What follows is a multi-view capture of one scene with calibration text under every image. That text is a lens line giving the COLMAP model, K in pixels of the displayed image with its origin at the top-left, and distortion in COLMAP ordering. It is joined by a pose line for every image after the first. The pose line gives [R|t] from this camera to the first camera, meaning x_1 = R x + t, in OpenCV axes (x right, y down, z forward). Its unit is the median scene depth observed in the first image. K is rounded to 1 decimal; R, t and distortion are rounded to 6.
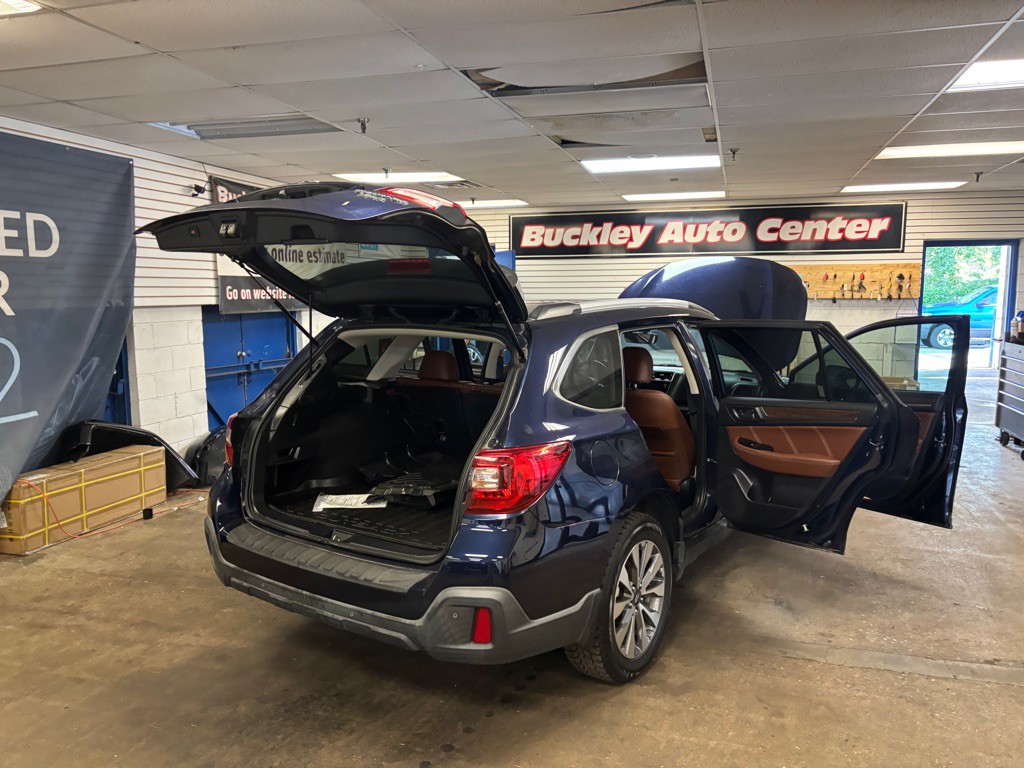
lens RADIAL K [[772.6, 0, 513.0], [0, 772.6, 385.8], [0, 0, 1]] dist [0.048221, -0.051465]
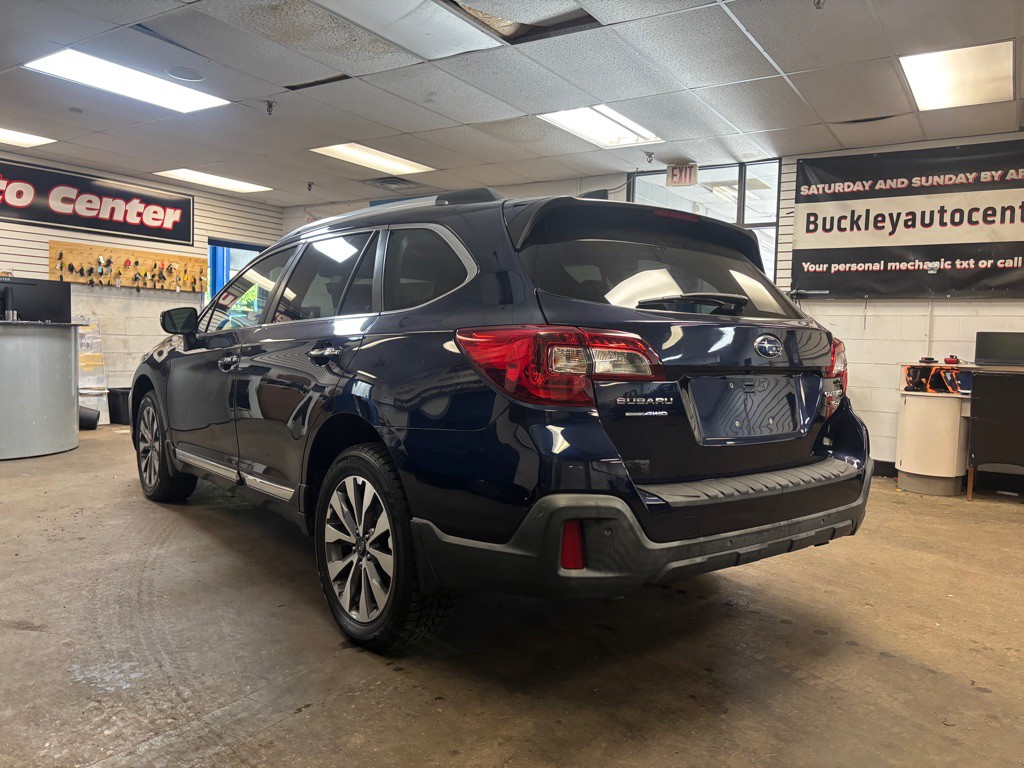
lens RADIAL K [[772.6, 0, 512.7], [0, 772.6, 382.5], [0, 0, 1]] dist [0.048221, -0.051465]
pose [[0.288198, -0.042832, 0.956612, -0.634560], [0.089852, 0.995801, 0.017517, 0.044830], [-0.953346, 0.080905, 0.290836, 0.575681]]
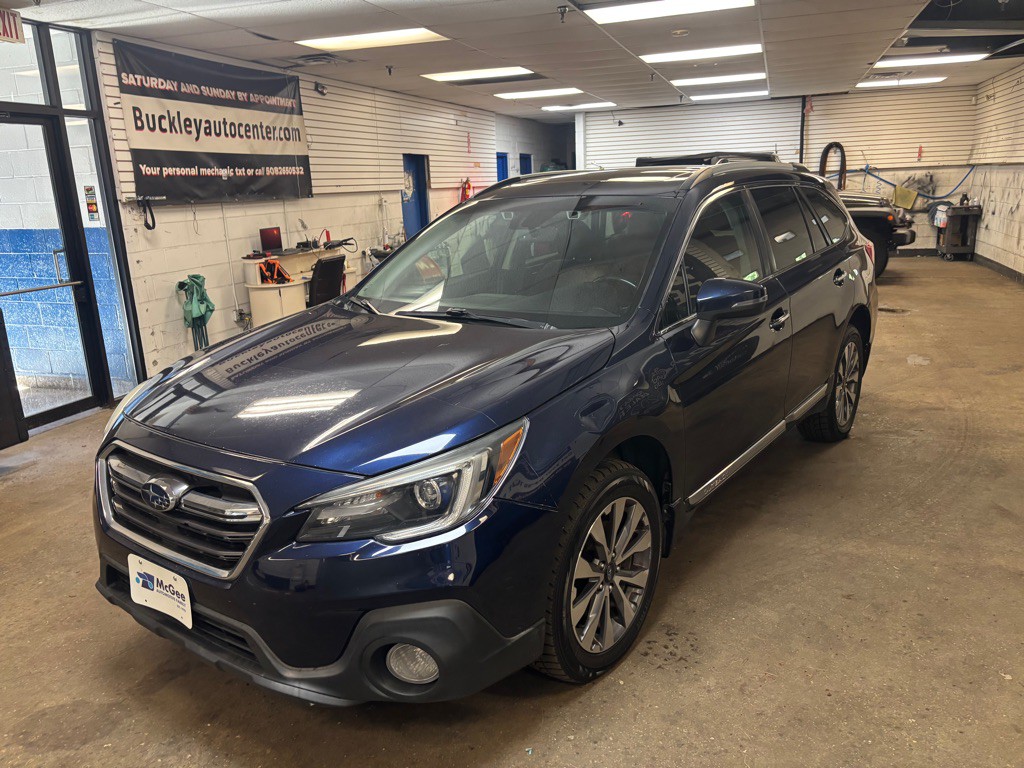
lens RADIAL K [[772.6, 0, 507.5], [0, 772.6, 386.0], [0, 0, 1]] dist [0.048221, -0.051465]
pose [[-0.998189, 0.029644, 0.052339, 0.162938], [0.046948, 0.927920, 0.369811, -0.188018], [-0.037604, 0.371599, -0.927632, 1.666833]]
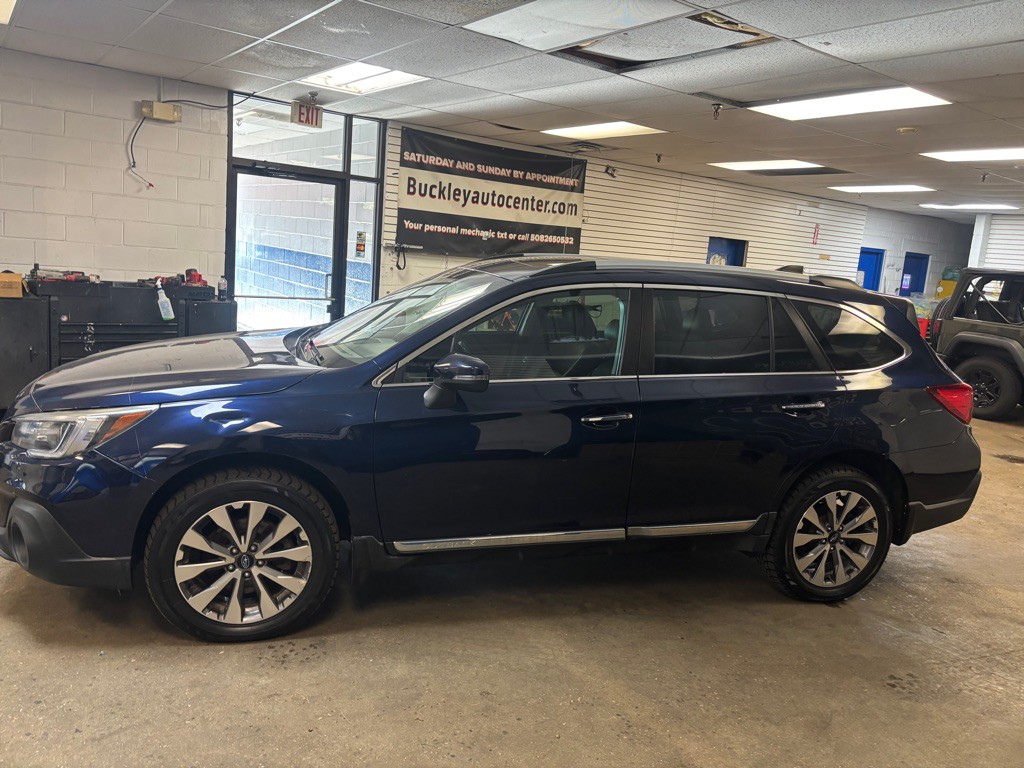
lens RADIAL K [[772.6, 0, 513.7], [0, 772.6, 373.8], [0, 0, 1]] dist [0.048221, -0.051465]
pose [[-0.786751, -0.159712, 0.596251, -0.349770], [-0.004305, 0.967344, 0.253432, -0.183098], [-0.617256, 0.196821, -0.761746, 1.553083]]
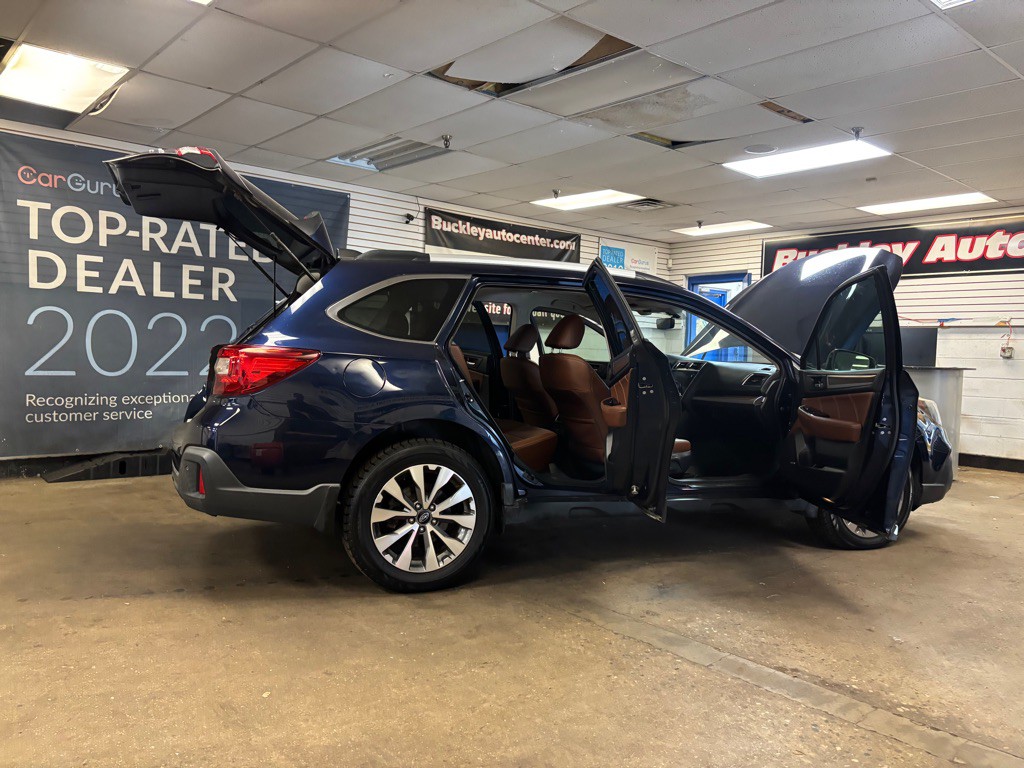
lens RADIAL K [[772.6, 0, 518.4], [0, 772.6, 386.4], [0, 0, 1]] dist [0.048221, -0.051465]
pose [[0.843451, 0.051826, -0.534700, 0.534715], [-0.098366, 0.993407, -0.058878, 0.091635], [0.528123, 0.102257, 0.842989, 0.095699]]
